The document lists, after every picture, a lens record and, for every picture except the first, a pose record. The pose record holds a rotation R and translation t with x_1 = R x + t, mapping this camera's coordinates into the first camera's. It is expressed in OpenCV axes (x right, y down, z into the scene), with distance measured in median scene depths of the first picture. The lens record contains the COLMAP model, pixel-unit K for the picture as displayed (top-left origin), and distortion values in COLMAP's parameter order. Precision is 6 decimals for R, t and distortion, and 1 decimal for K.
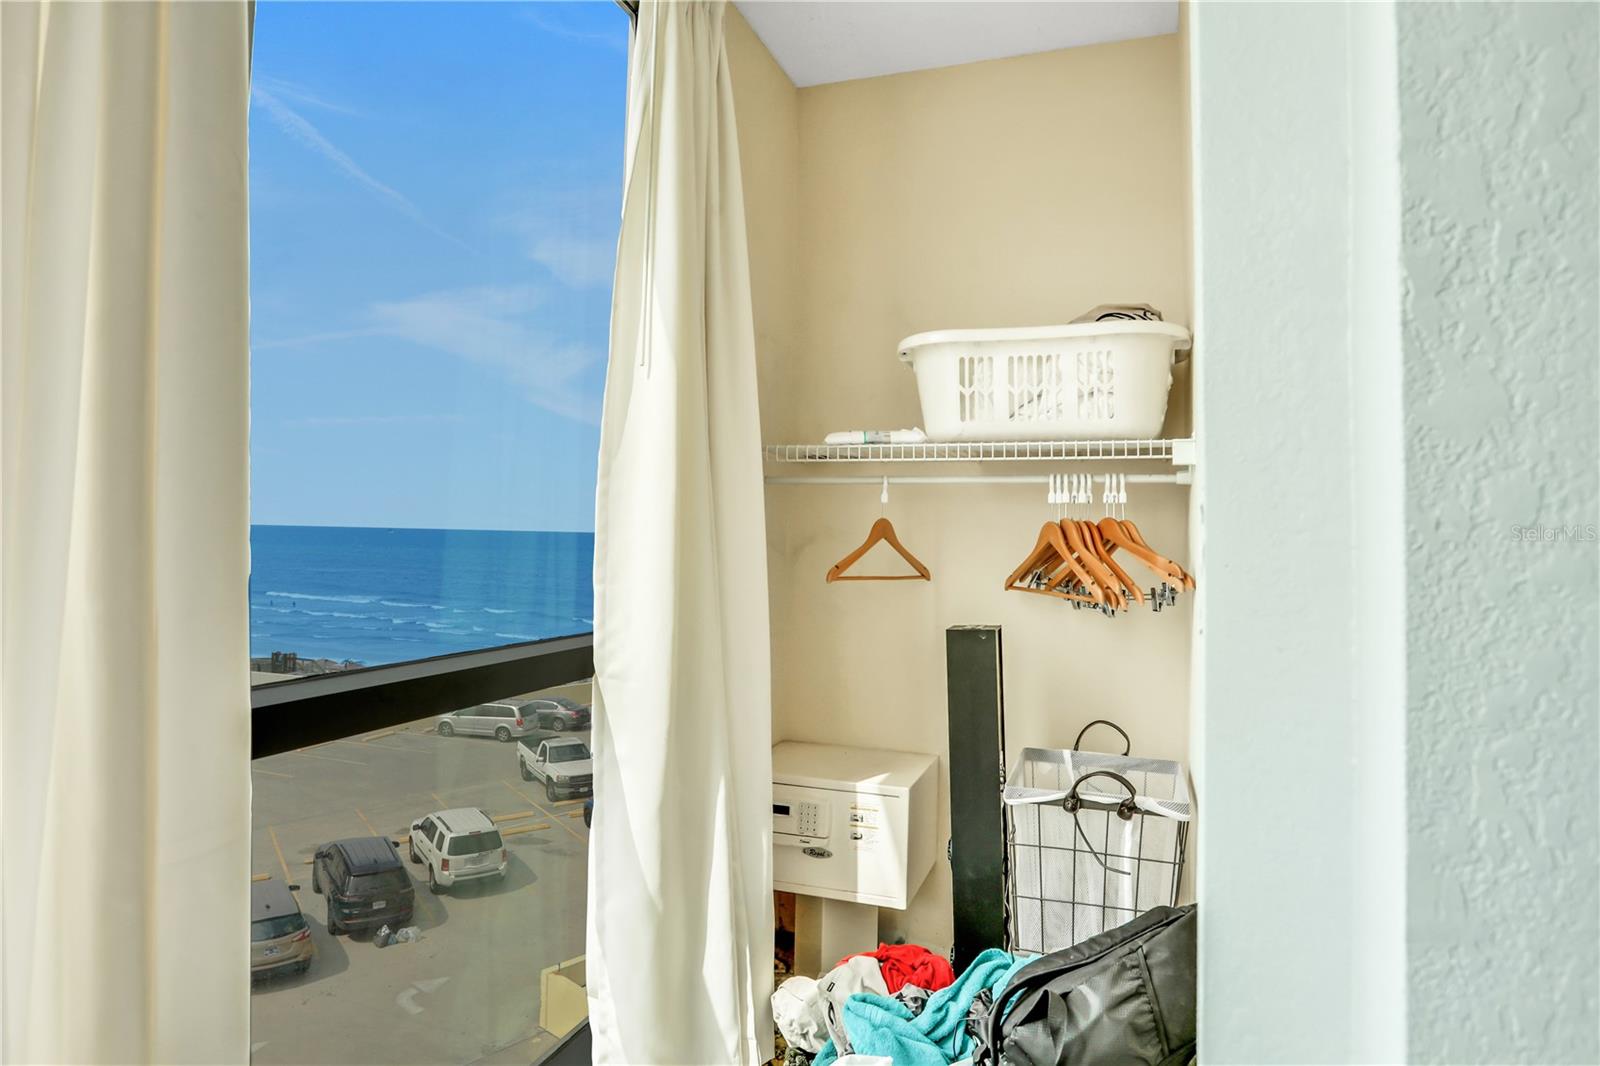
lens RADIAL K [[963.0, 0, 779.1], [0, 963.0, 481.9], [0, 0, 1]] dist [-0.054276, 0.026151]
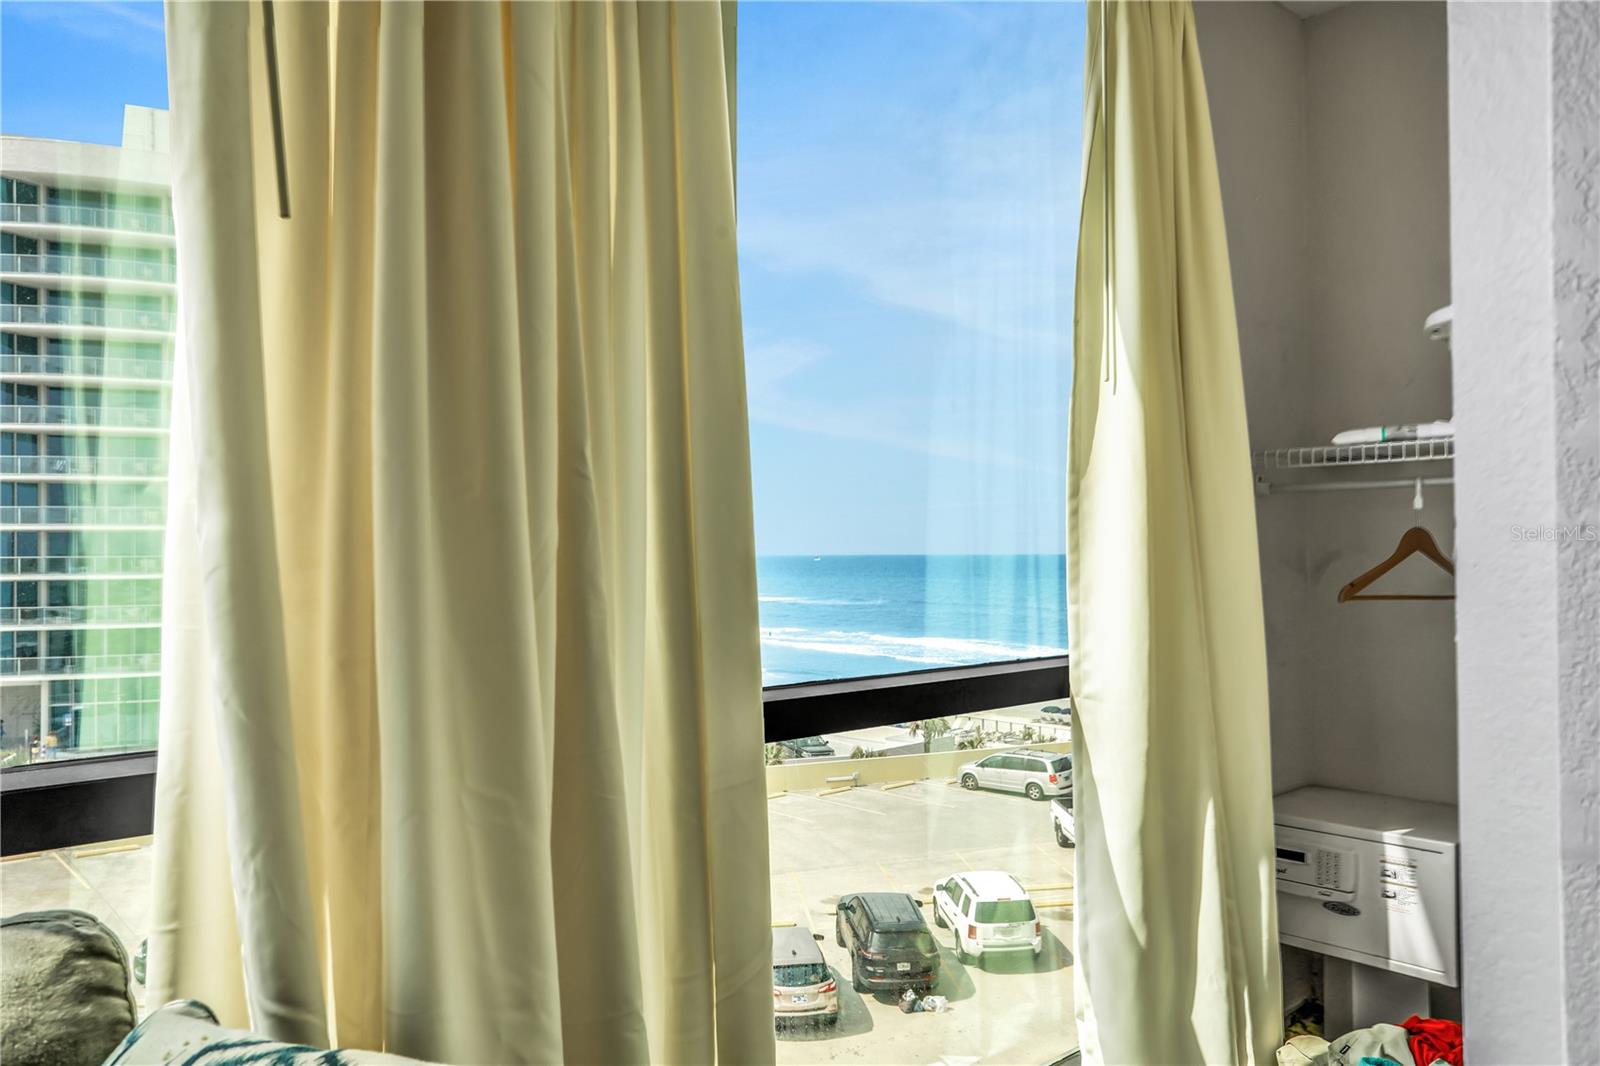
lens RADIAL K [[1141.0, 0, 776.8], [0, 1141.0, 535.7], [0, 0, 1]] dist [0.012701, -0.005745]
pose [[0.880021, -0.033814, -0.473729, 0.098988], [0.050431, 0.998476, 0.022413, -0.006379], [0.472250, -0.043615, 0.880385, -0.170217]]
